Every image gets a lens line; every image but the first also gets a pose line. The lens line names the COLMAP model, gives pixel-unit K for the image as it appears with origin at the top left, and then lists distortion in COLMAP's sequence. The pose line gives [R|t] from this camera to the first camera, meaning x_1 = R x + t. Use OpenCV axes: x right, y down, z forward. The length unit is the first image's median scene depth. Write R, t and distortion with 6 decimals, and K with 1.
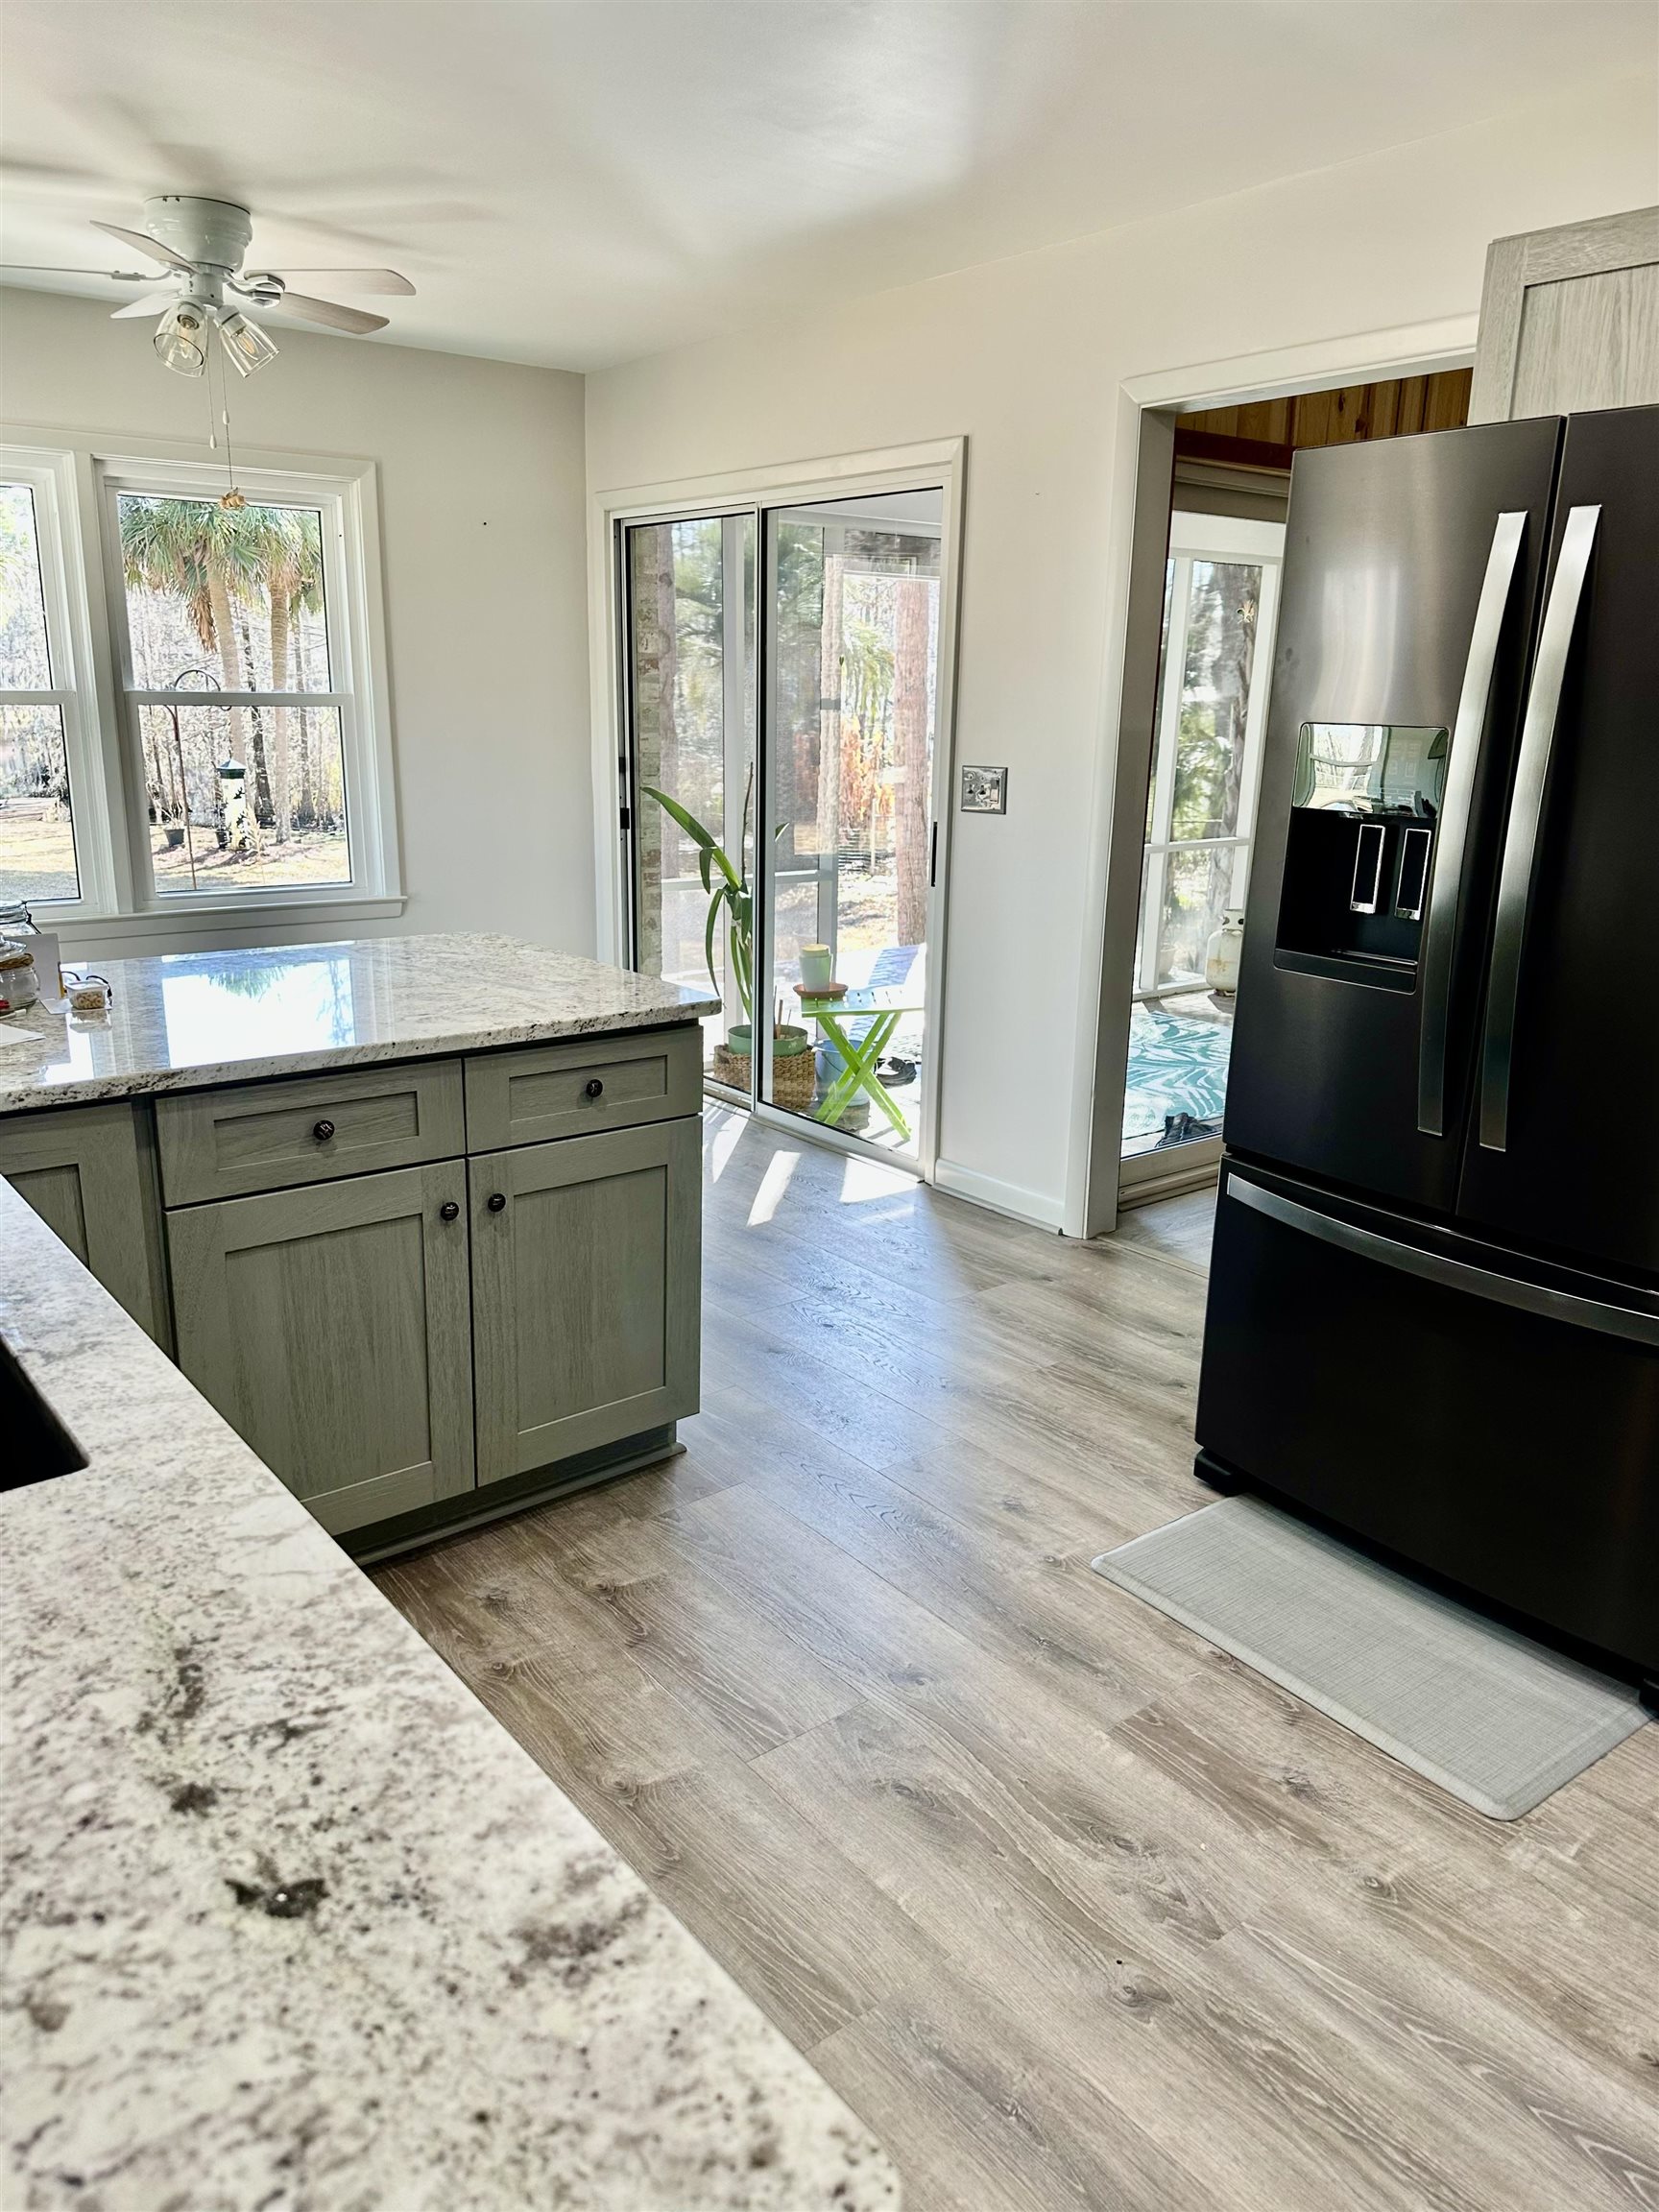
lens RADIAL K [[1540.4, 0, 840.5], [0, 1540.4, 1096.2], [0, 0, 1]] dist [0.115343, -0.141999]
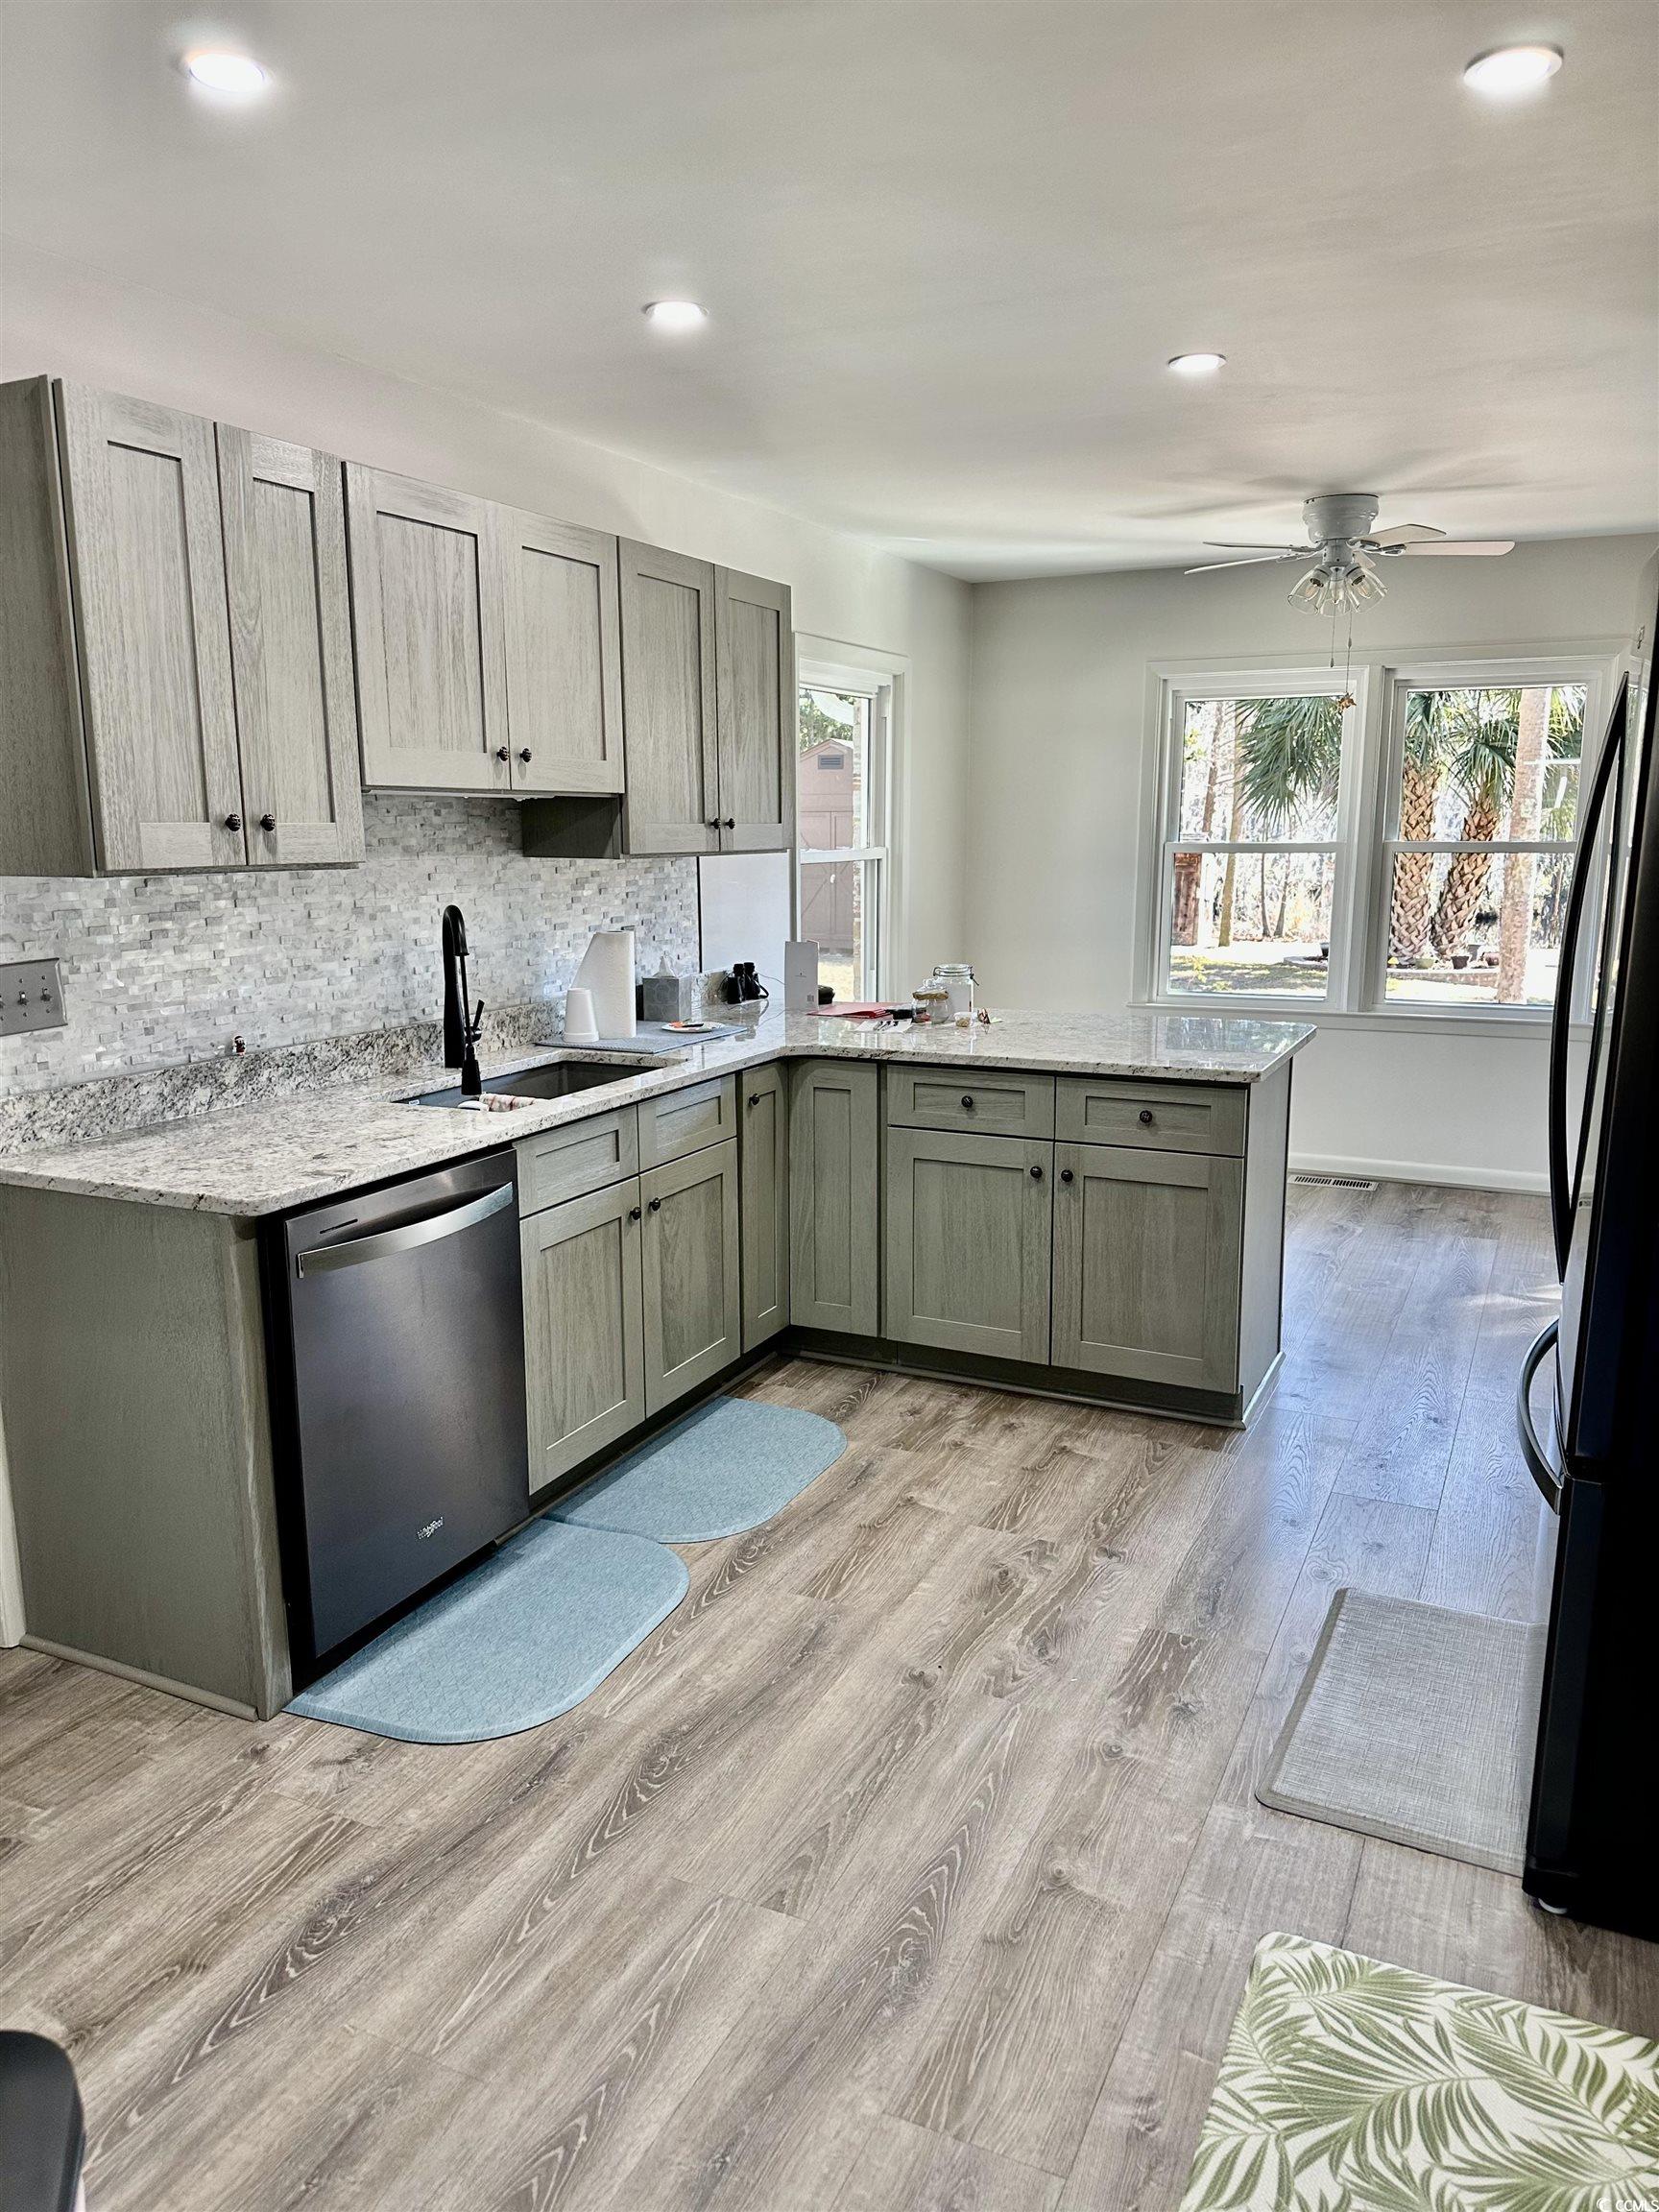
lens RADIAL K [[1540.4, 0, 840.5], [0, 1540.4, 1096.2], [0, 0, 1]] dist [0.115343, -0.141999]
pose [[0.451704, 0.143111, -0.880615, 0.741835], [-0.215714, 0.975284, 0.047847, -0.023706], [0.865697, 0.168349, 0.471410, 0.055970]]
